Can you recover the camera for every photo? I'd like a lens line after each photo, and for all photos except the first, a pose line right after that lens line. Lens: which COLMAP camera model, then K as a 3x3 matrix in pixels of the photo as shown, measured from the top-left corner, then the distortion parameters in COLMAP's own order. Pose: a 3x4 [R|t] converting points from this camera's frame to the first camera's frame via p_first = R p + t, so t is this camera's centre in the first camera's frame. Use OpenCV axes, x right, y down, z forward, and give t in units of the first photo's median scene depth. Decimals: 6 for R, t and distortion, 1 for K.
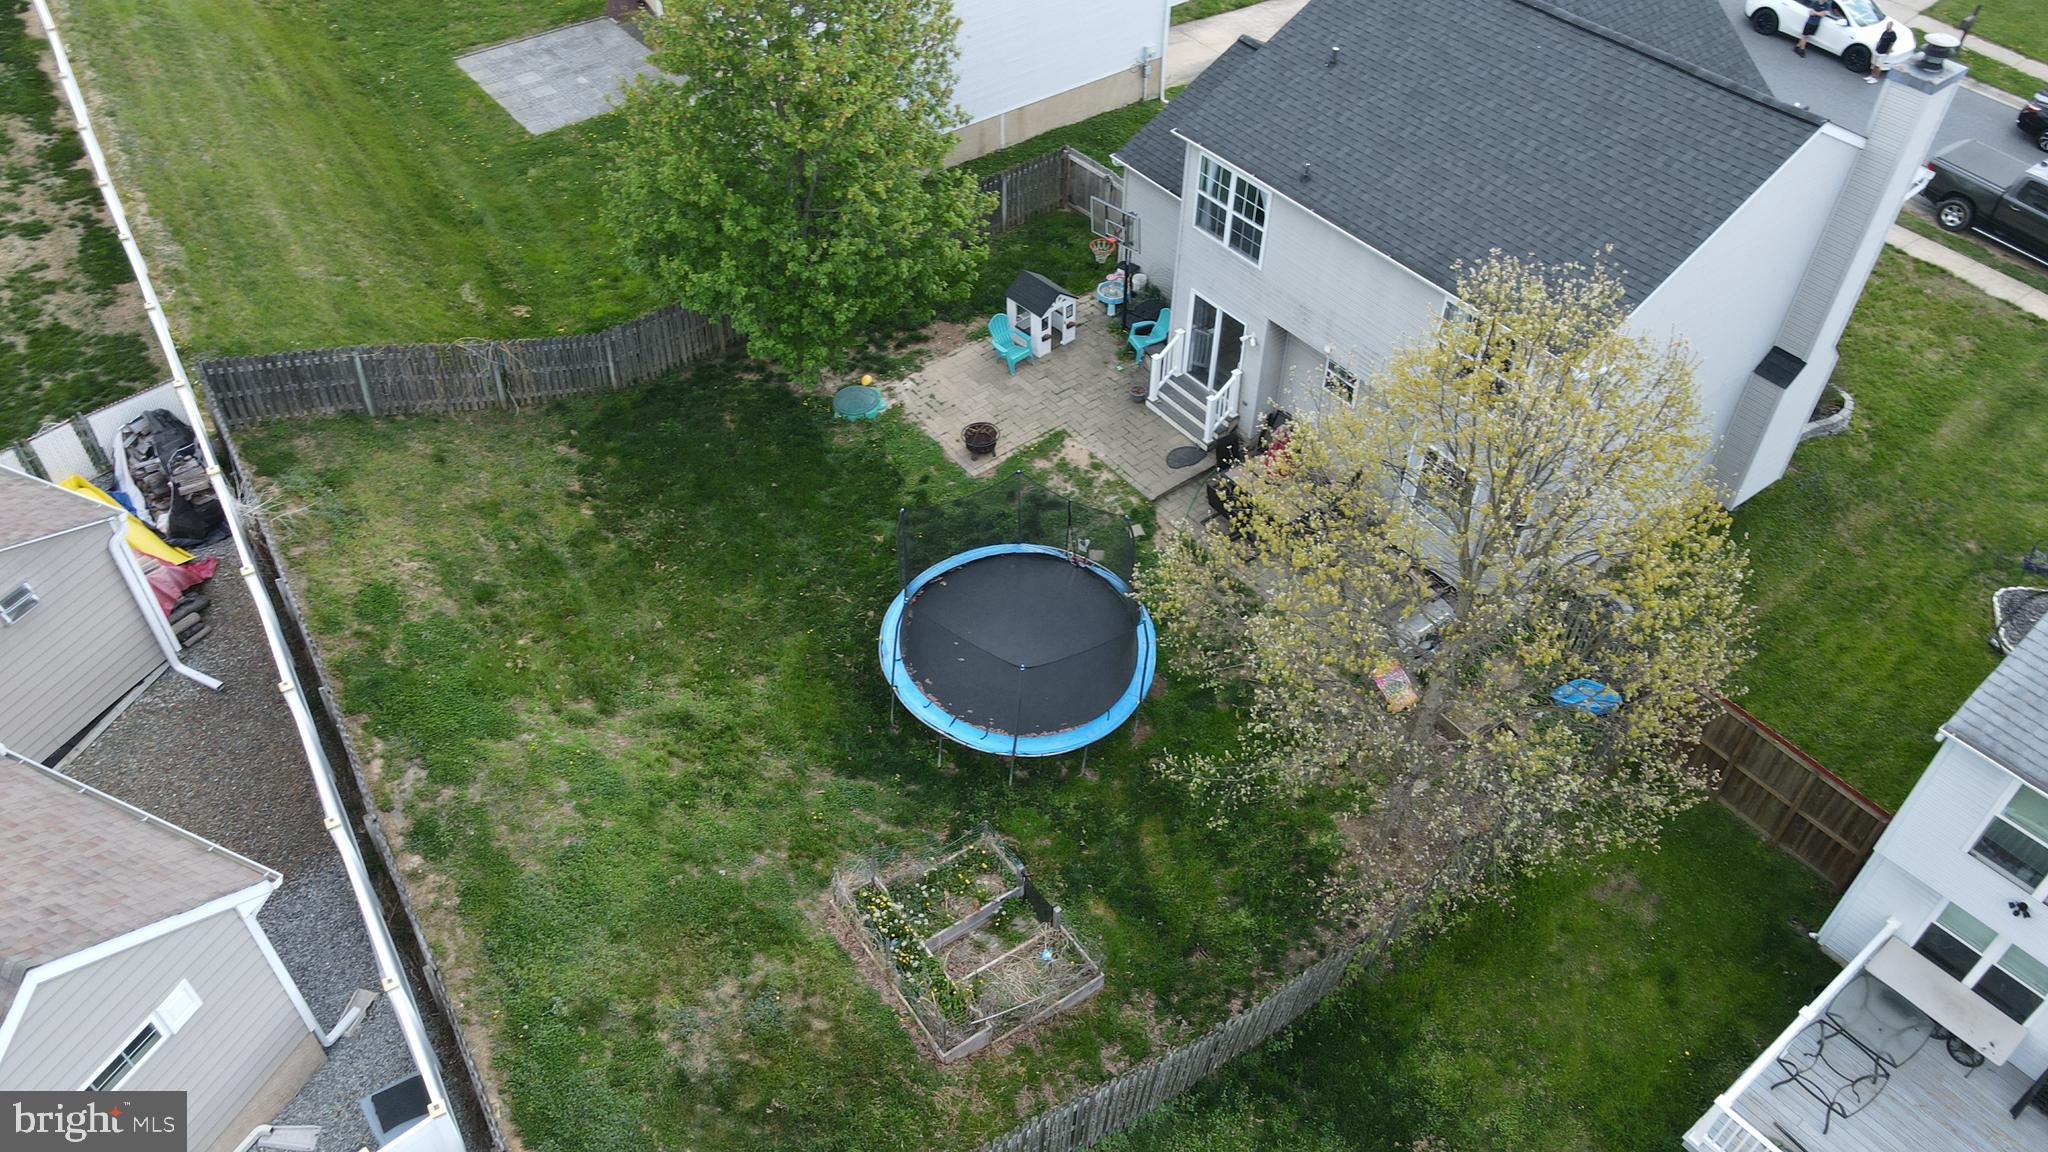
lens RADIAL K [[1498.5, 0, 1008.1], [0, 1498.5, 569.2], [0, 0, 1]] dist [0.000212, 0.028685]
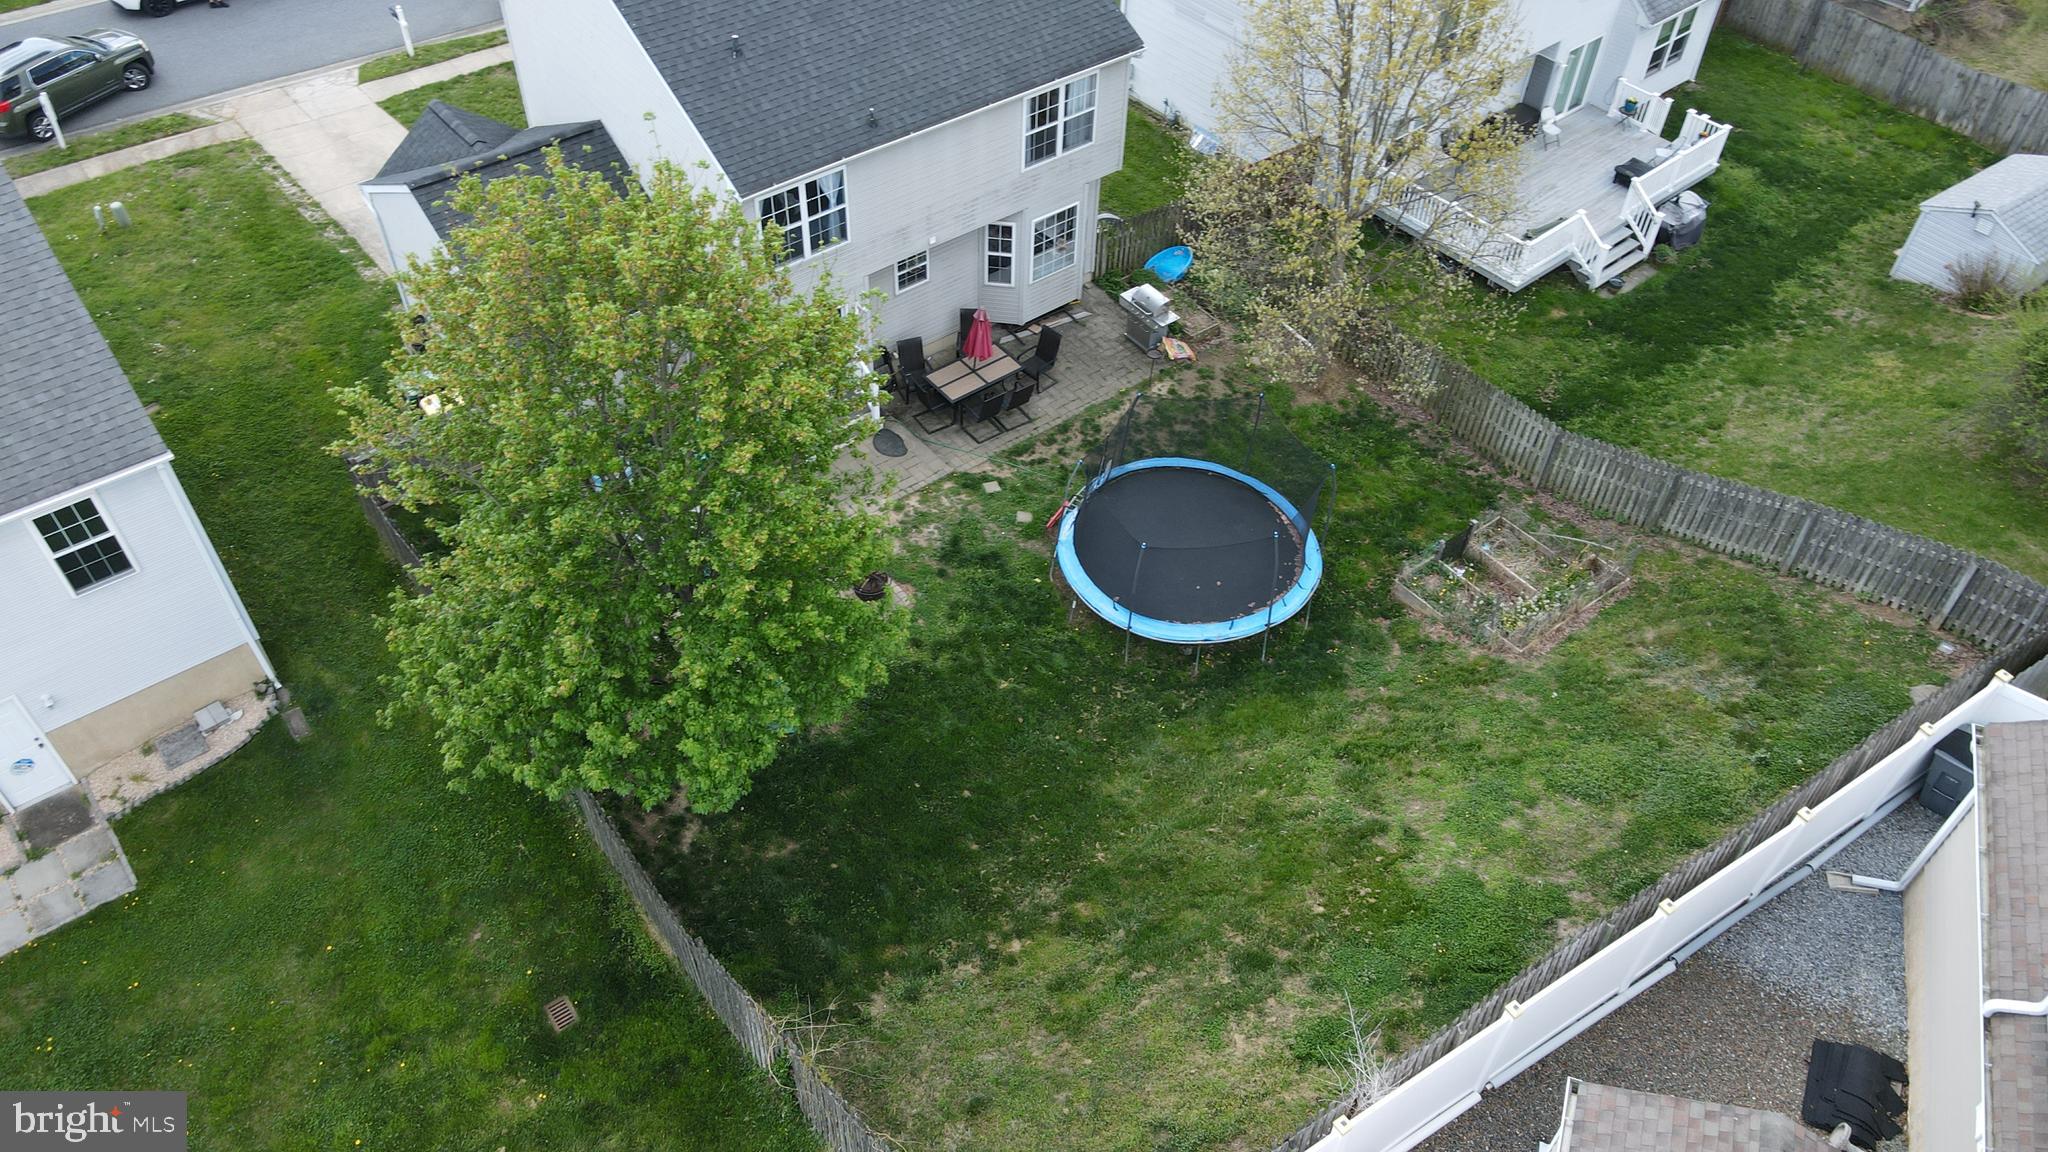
lens RADIAL K [[1498.5, 0, 1008.1], [0, 1498.5, 569.2], [0, 0, 1]] dist [0.000212, 0.028685]
pose [[-0.024142, -0.723733, 0.689658, -0.671285], [0.678176, 0.494995, 0.543192, -0.554583], [-0.734503, 0.480823, 0.478868, 0.540059]]
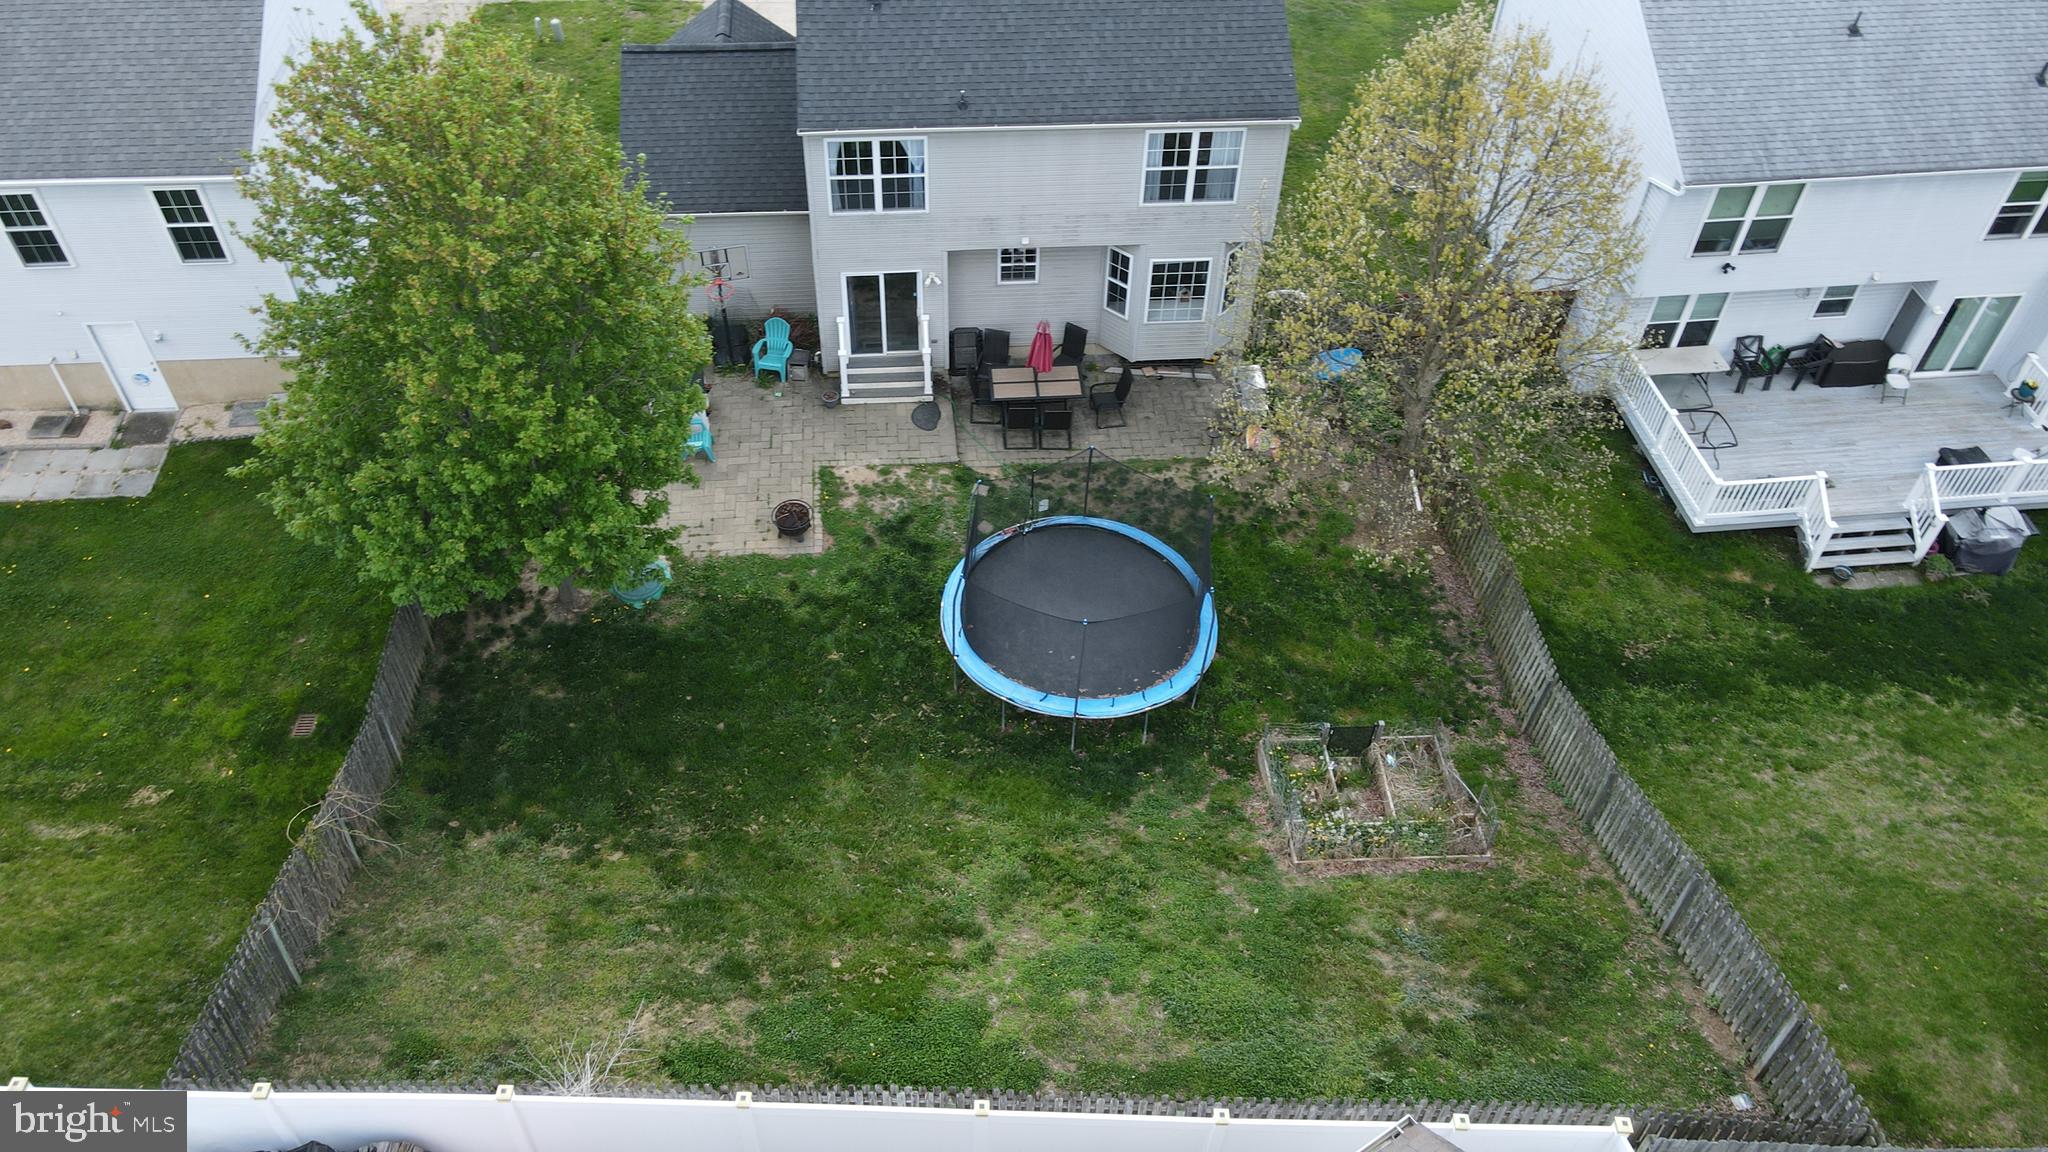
lens RADIAL K [[1498.5, 0, 1008.1], [0, 1498.5, 569.2], [0, 0, 1]] dist [0.000212, 0.028685]
pose [[0.534872, -0.604650, 0.590178, -0.548322], [0.576631, 0.771765, 0.268095, -0.250812], [-0.617583, 0.196918, 0.761456, 0.228093]]
